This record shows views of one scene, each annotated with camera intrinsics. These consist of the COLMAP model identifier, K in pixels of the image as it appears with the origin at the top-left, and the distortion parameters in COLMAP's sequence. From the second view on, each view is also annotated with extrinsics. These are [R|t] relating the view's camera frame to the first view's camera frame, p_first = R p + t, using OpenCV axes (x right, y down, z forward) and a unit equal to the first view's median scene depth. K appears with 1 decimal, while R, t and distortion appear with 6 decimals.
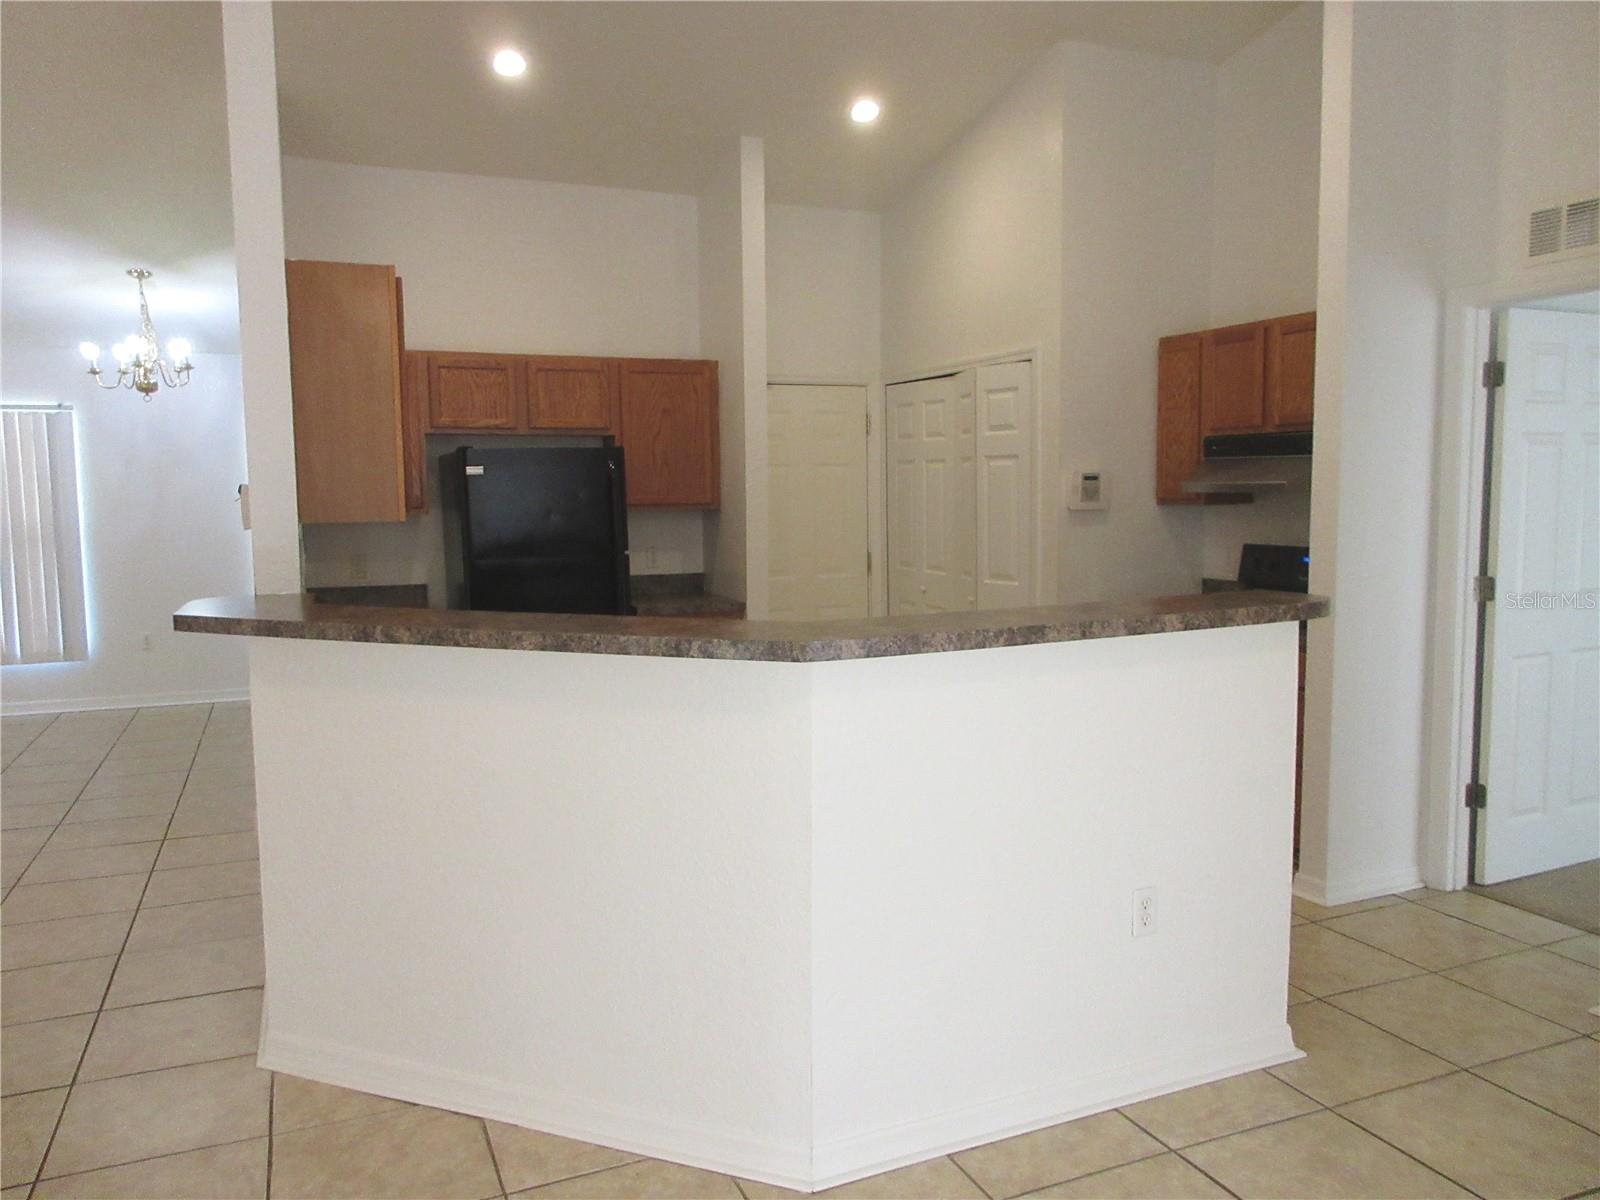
lens RADIAL K [[1177.5, 0, 789.2], [0, 1177.5, 599.3], [0, 0, 1]] dist [-0.012897, 0.013352]
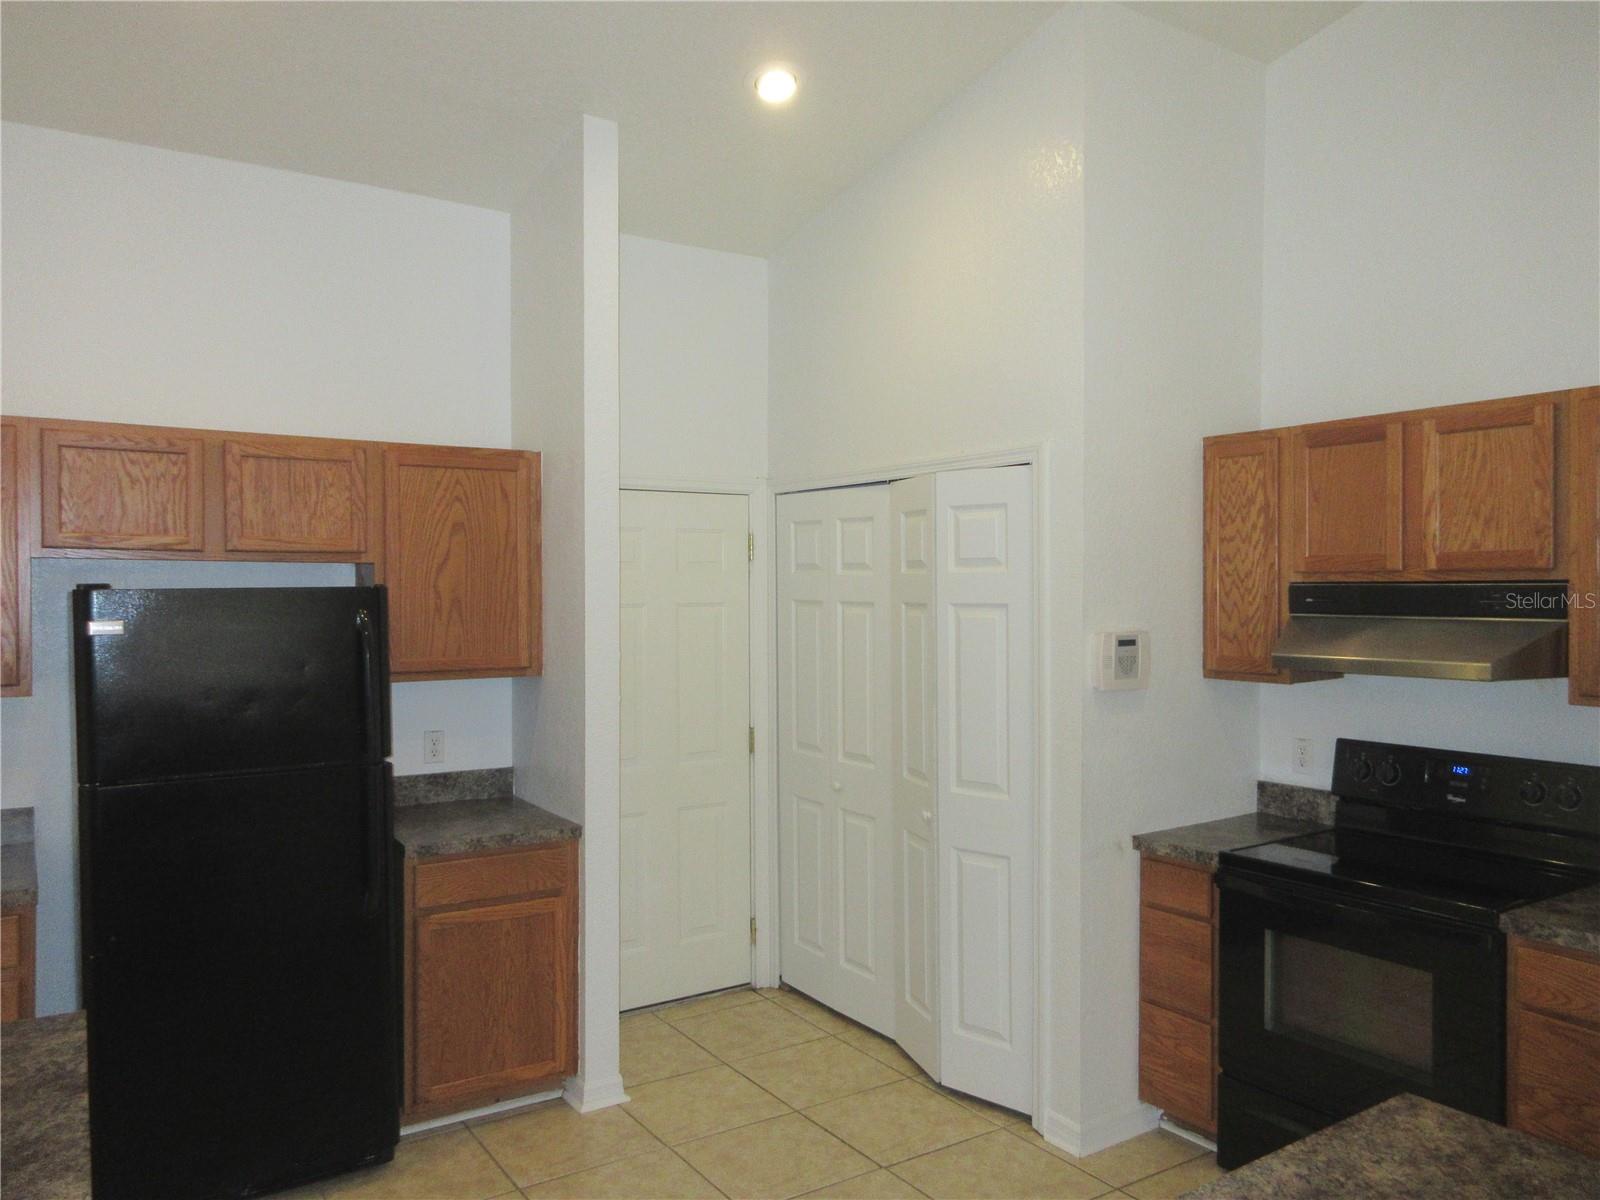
lens RADIAL K [[1177.5, 0, 799.4], [0, 1177.5, 613.3], [0, 0, 1]] dist [-0.012897, 0.013352]
pose [[0.983574, 0.006046, 0.180406, -0.039355], [0.008074, 0.996965, -0.077433, -0.065057], [-0.180326, 0.077617, 0.980540, 0.360306]]
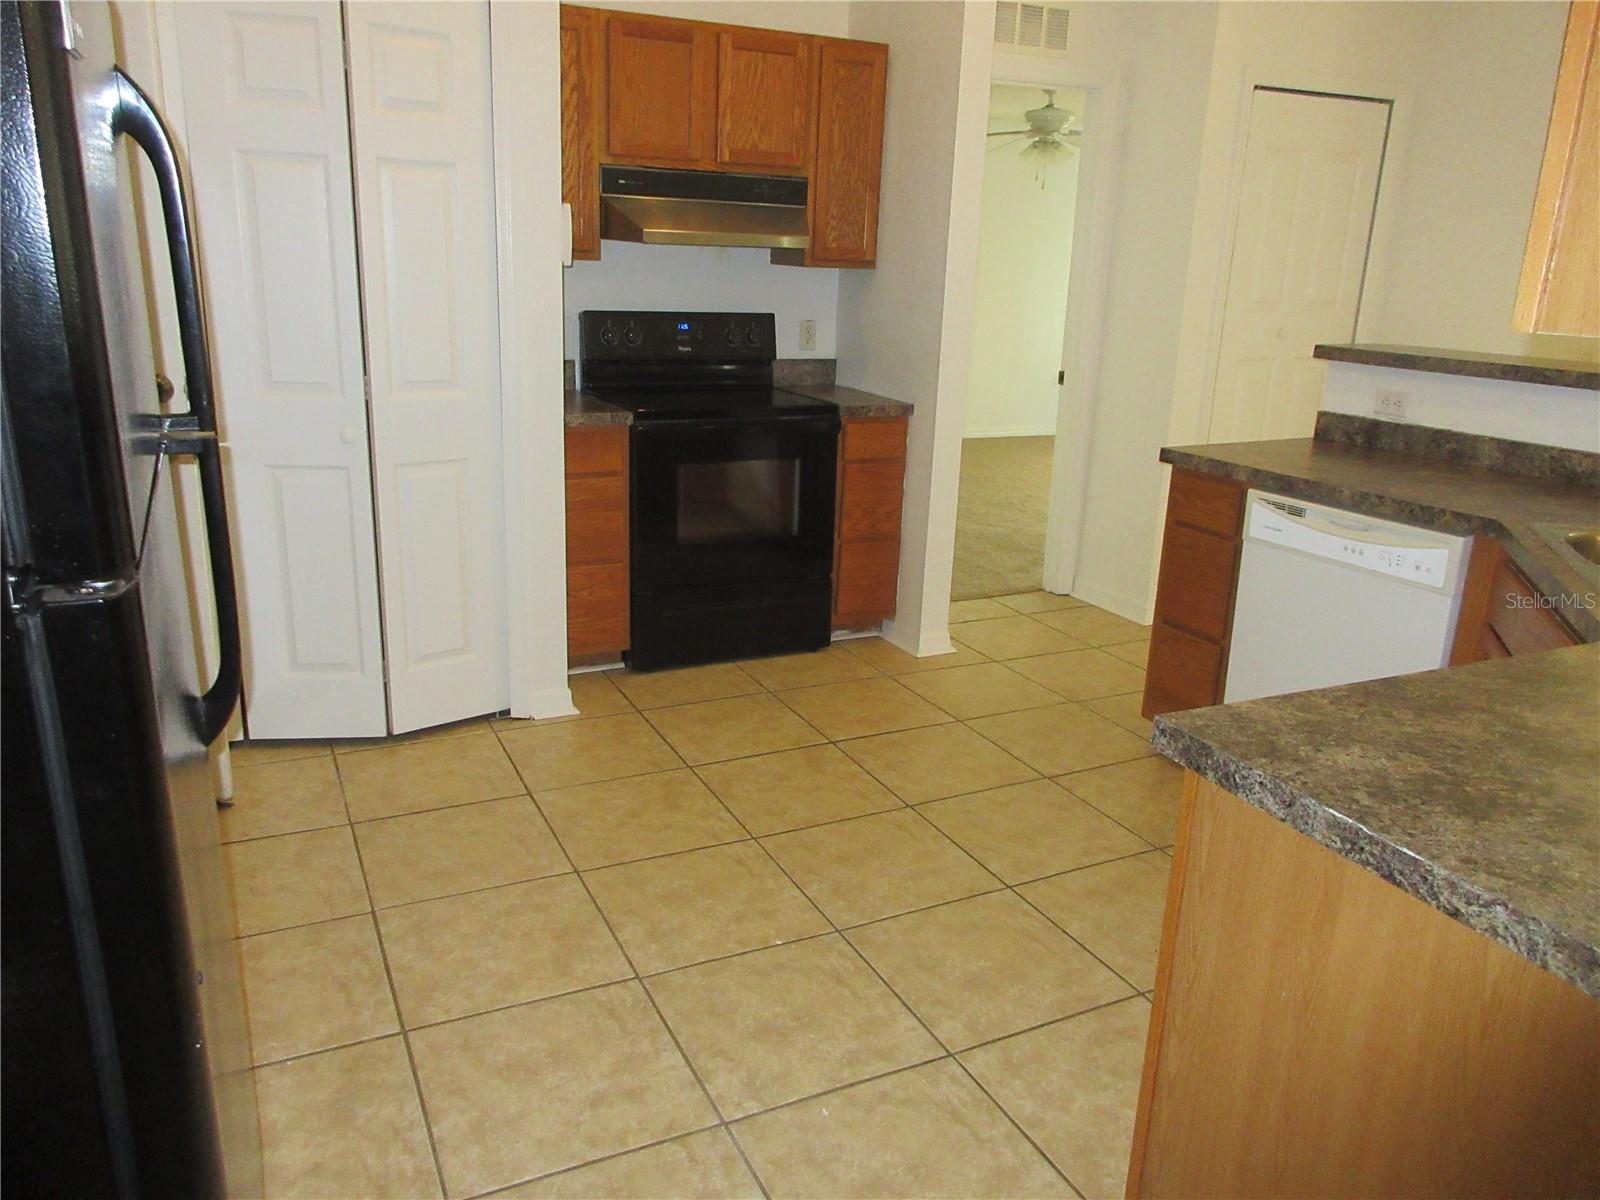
lens RADIAL K [[1177.5, 0, 798.6], [0, 1177.5, 612.2], [0, 0, 1]] dist [-0.012897, 0.013352]
pose [[-0.048649, -0.275251, 0.960141, -0.405725], [0.063973, 0.958447, 0.278007, -0.059706], [-0.996765, 0.074947, -0.029019, 0.841064]]
